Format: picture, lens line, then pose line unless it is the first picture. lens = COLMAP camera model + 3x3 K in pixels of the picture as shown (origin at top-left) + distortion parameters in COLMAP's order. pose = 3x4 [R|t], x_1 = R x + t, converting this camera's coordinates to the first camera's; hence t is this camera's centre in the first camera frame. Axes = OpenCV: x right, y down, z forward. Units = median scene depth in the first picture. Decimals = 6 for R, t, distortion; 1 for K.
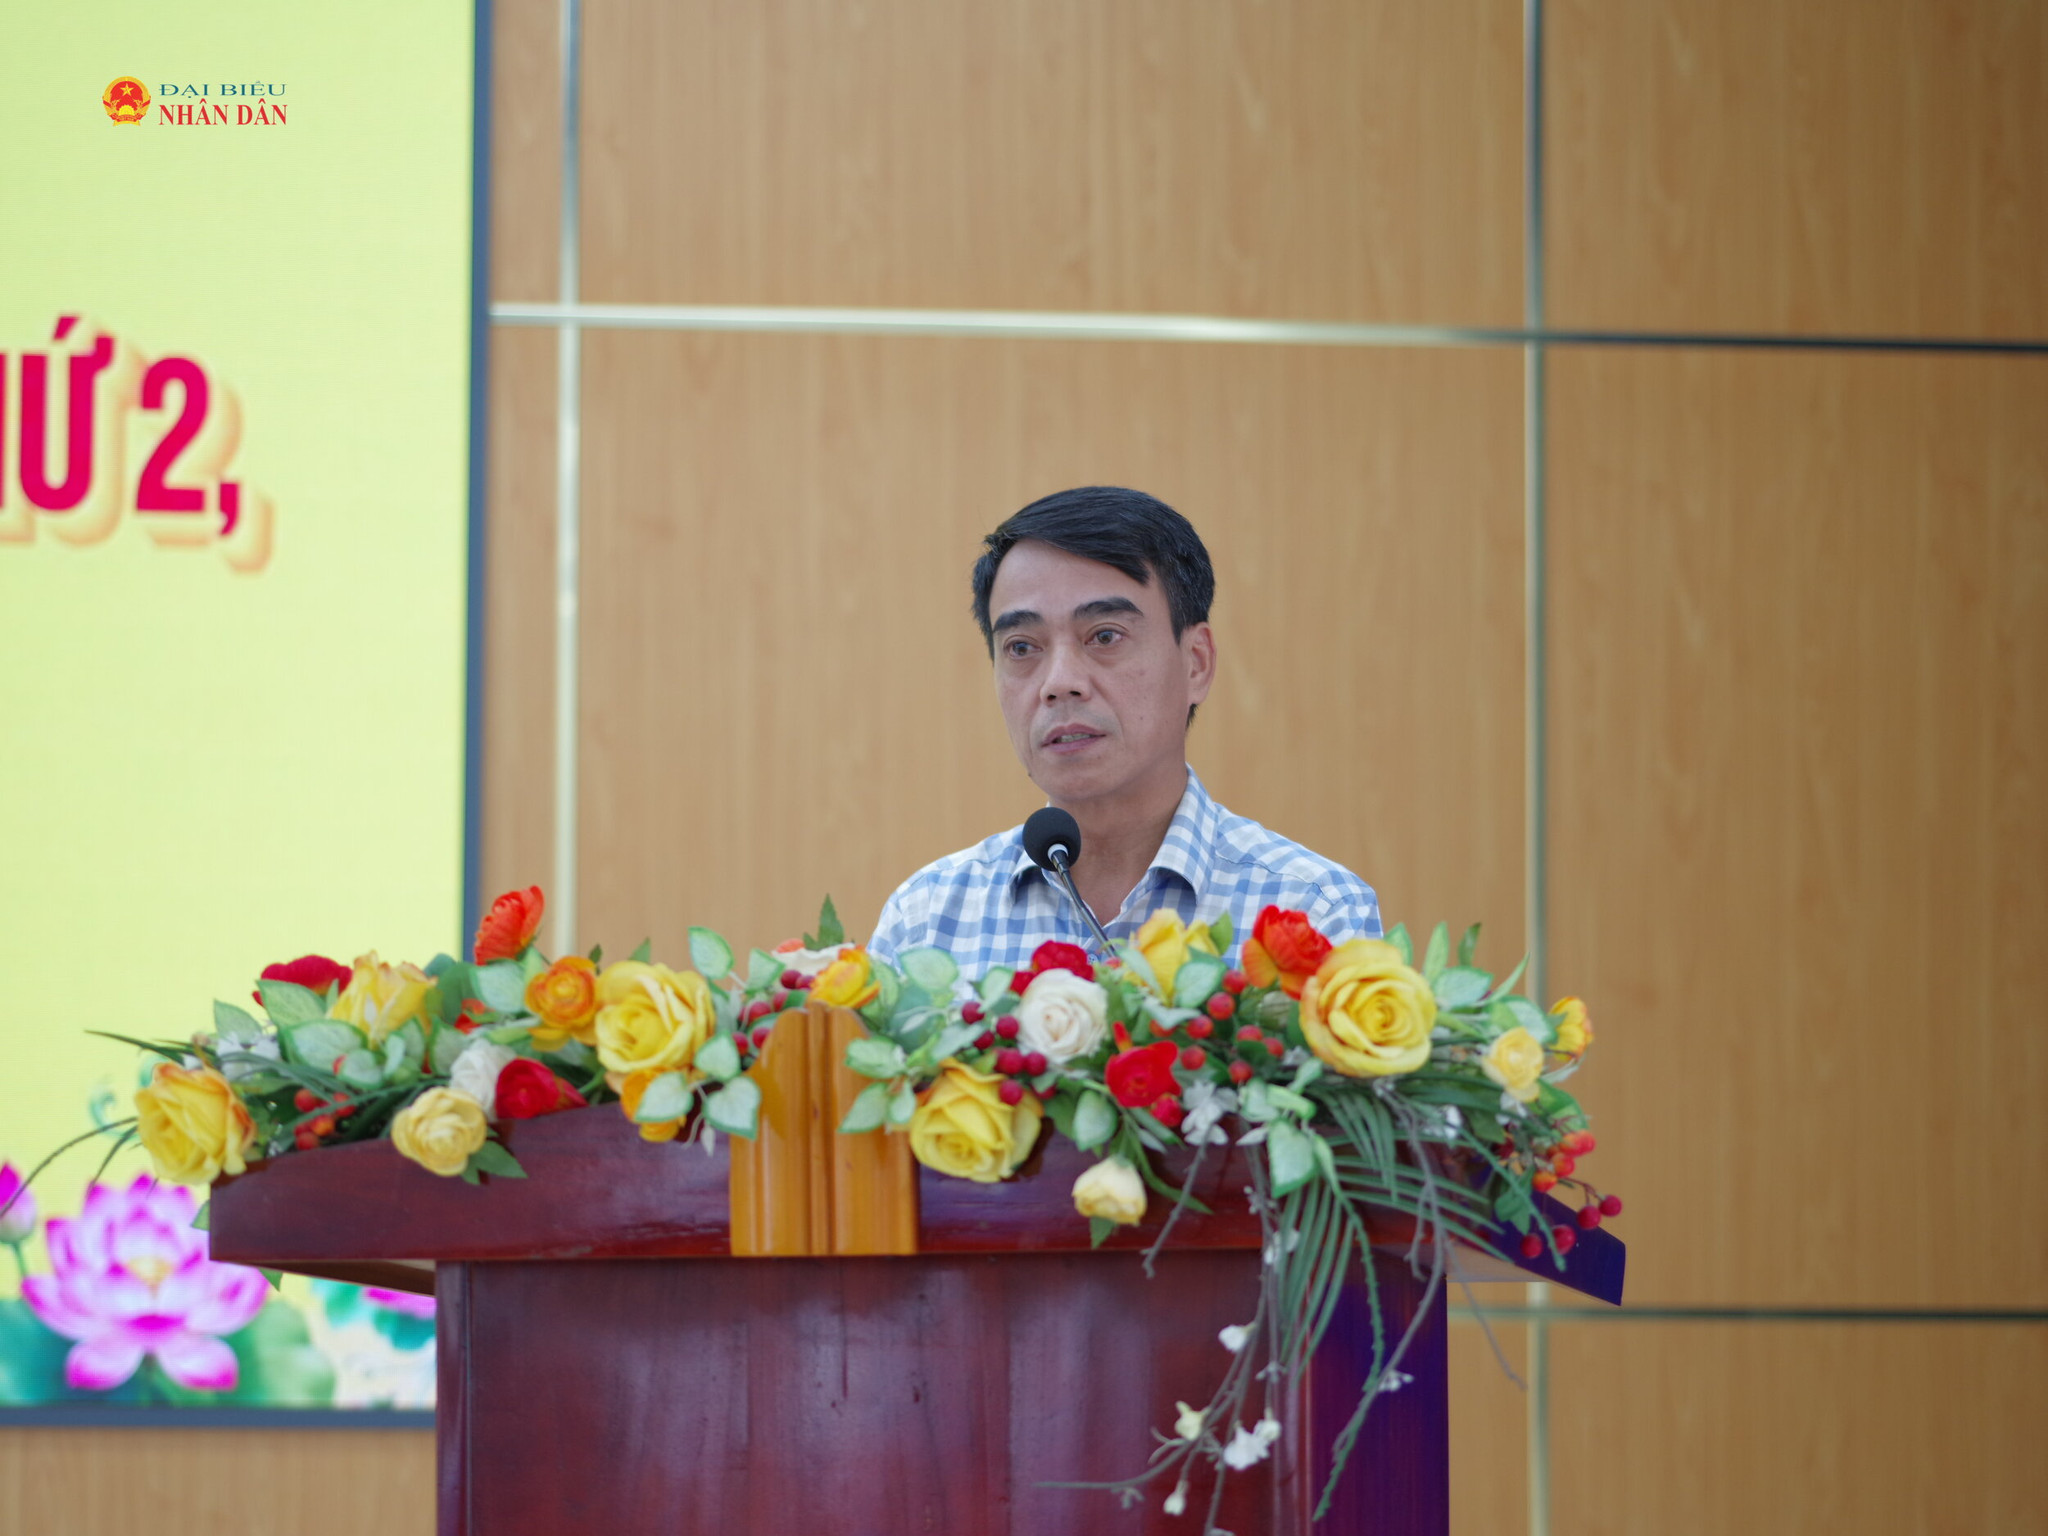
lens RADIAL K [[7326.4, 0, 1024.0], [0, 7326.4, 768.0], [0, 0, 1]] dist [-0.102063, 0.227288]
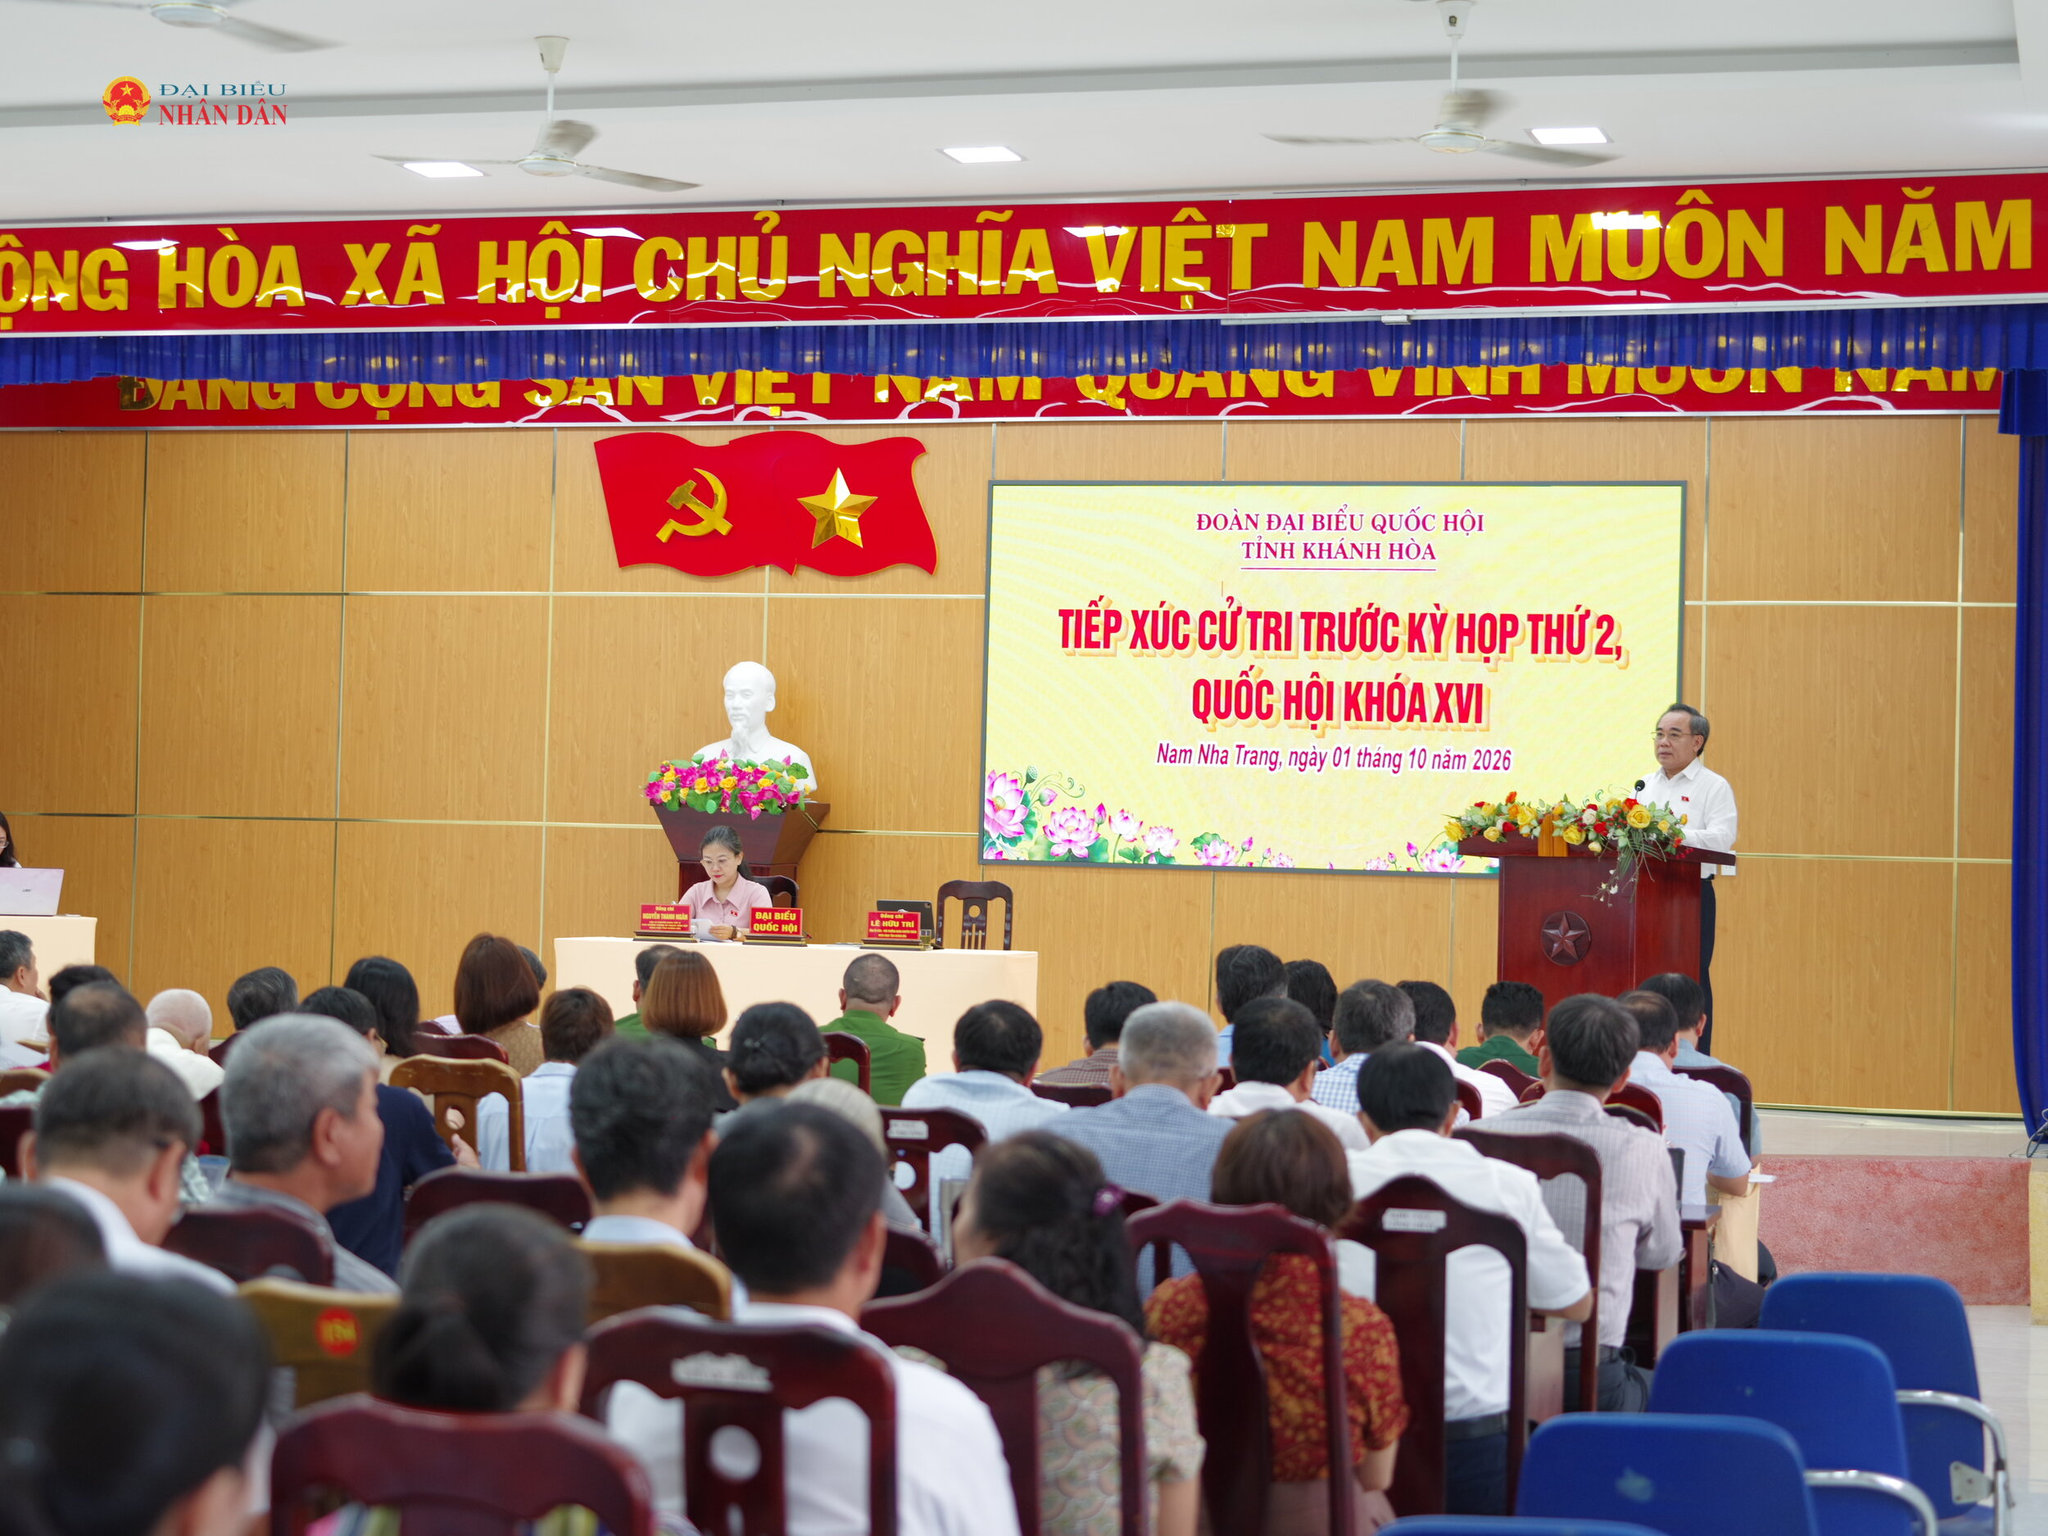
lens RADIAL K [[3799.4, 0, 1024.0], [0, 3799.4, 768.0], [0, 0, 1]] dist [0.002400, -0.029737]
pose [[0.918096, 0.010279, -0.396224, 0.789967], [0.014533, 0.998118, 0.059569, -0.192242], [0.396091, -0.060449, 0.916219, -1.961340]]
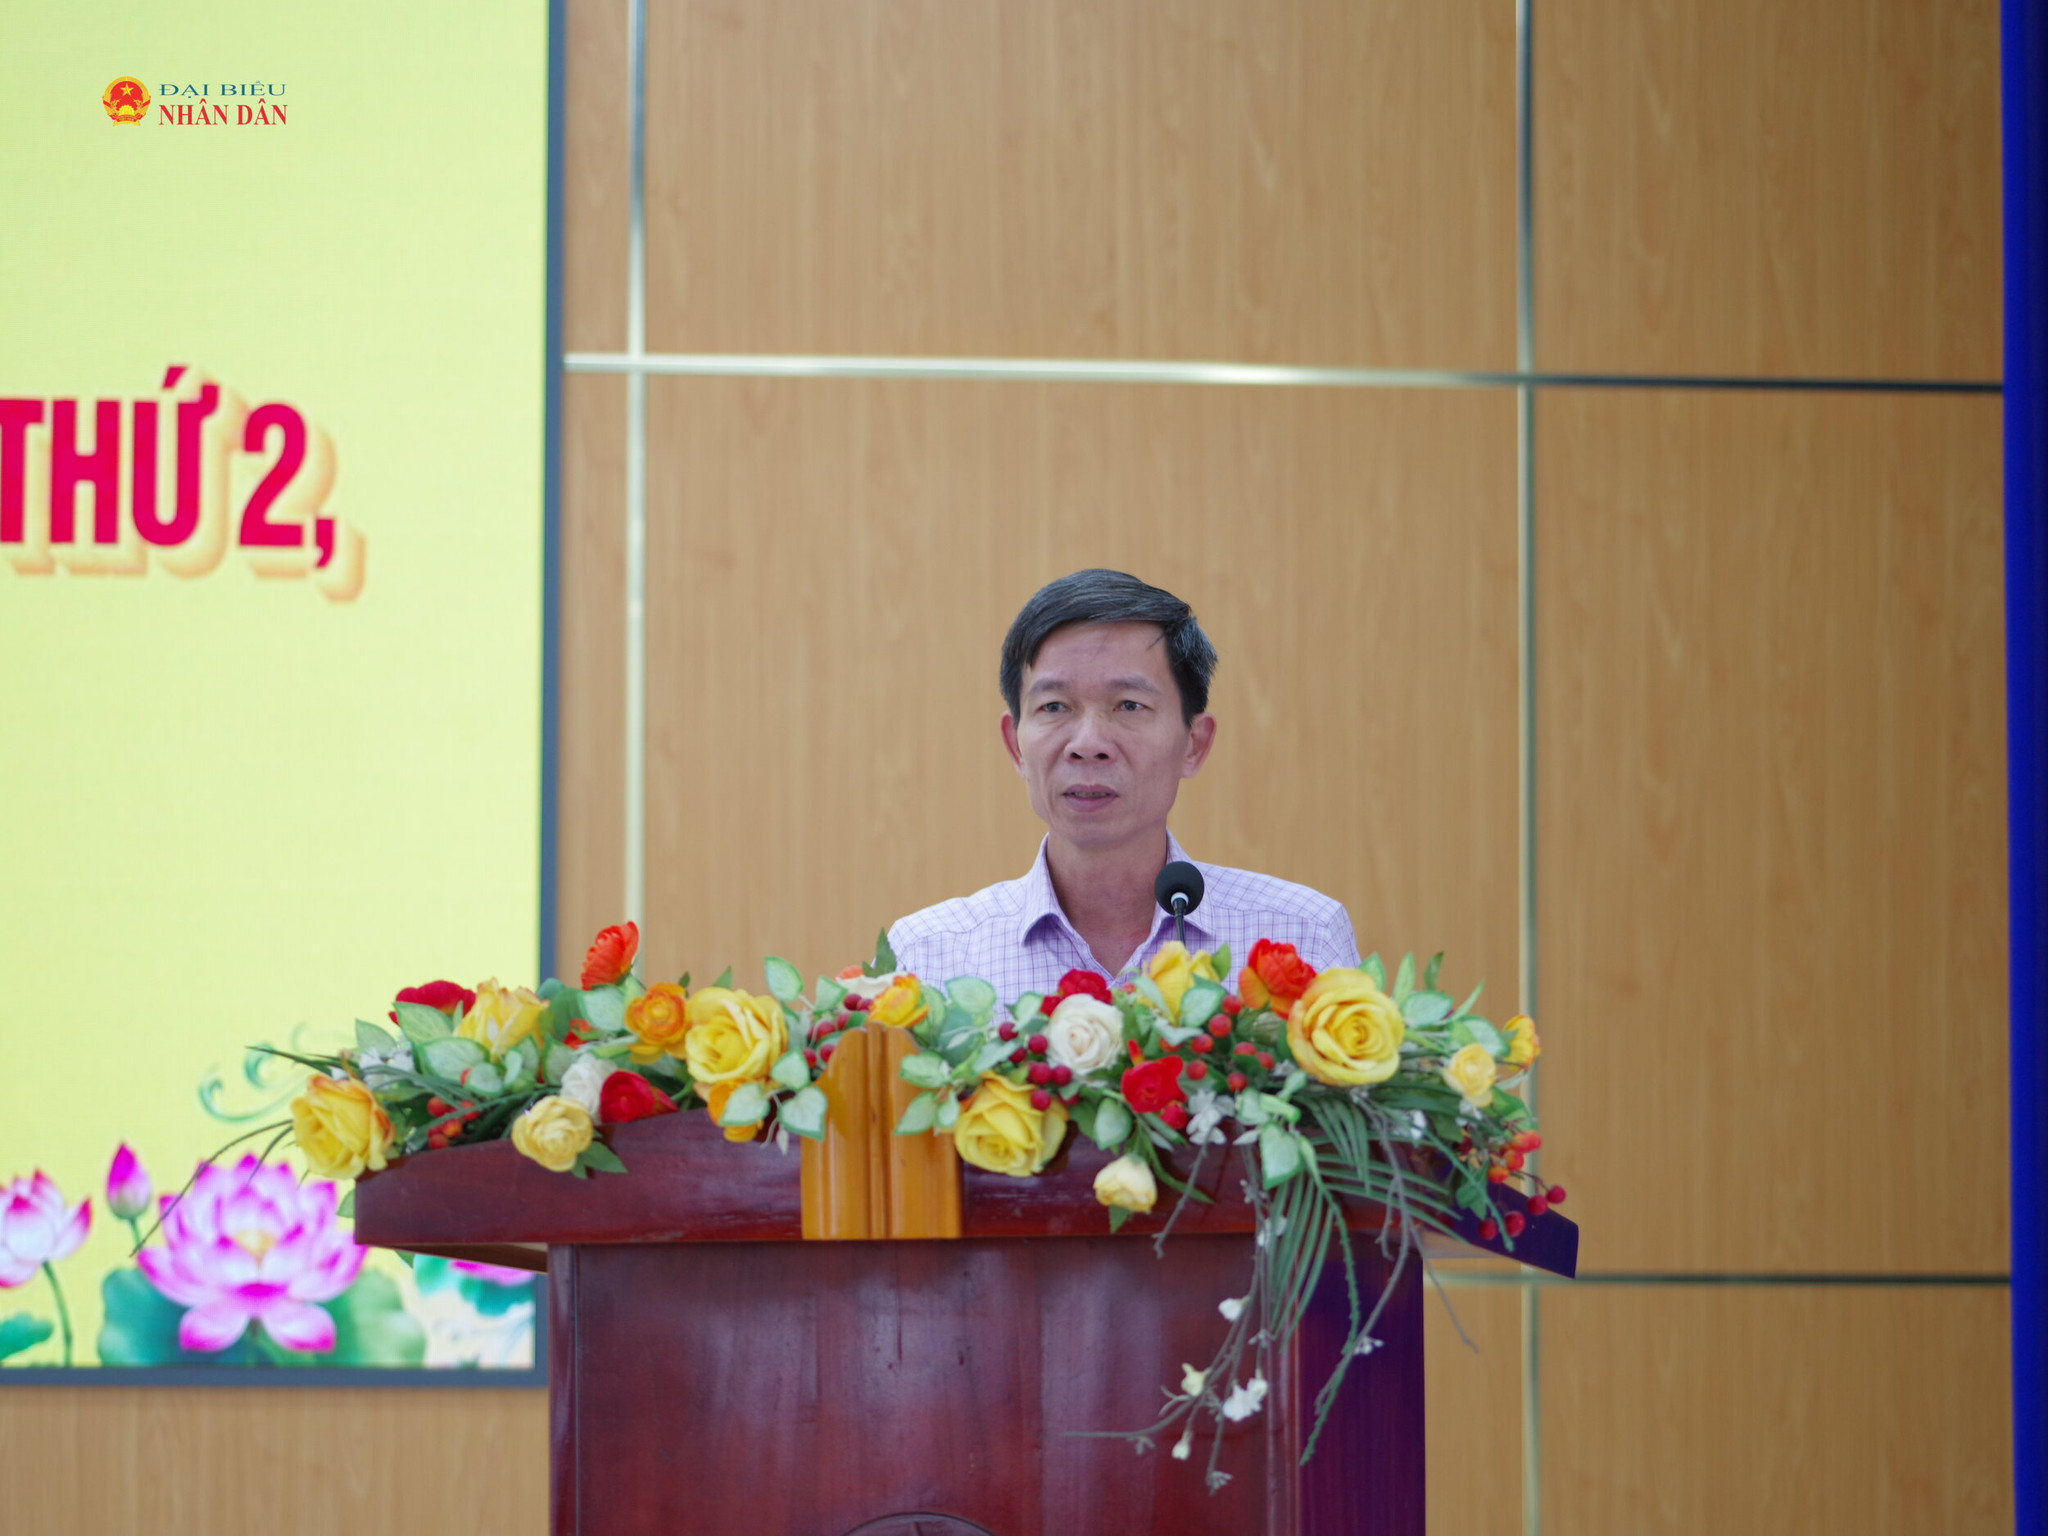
lens RADIAL K [[7326.4, 0, 1024.0], [0, 7326.4, 768.0], [0, 0, 1]] dist [-0.102063, 0.227288]
pose [[0.999985, -0.002036, -0.005009, 0.001437], [0.002065, 0.999981, 0.005837, -0.015384], [0.004997, -0.005847, 0.999970, -0.168826]]
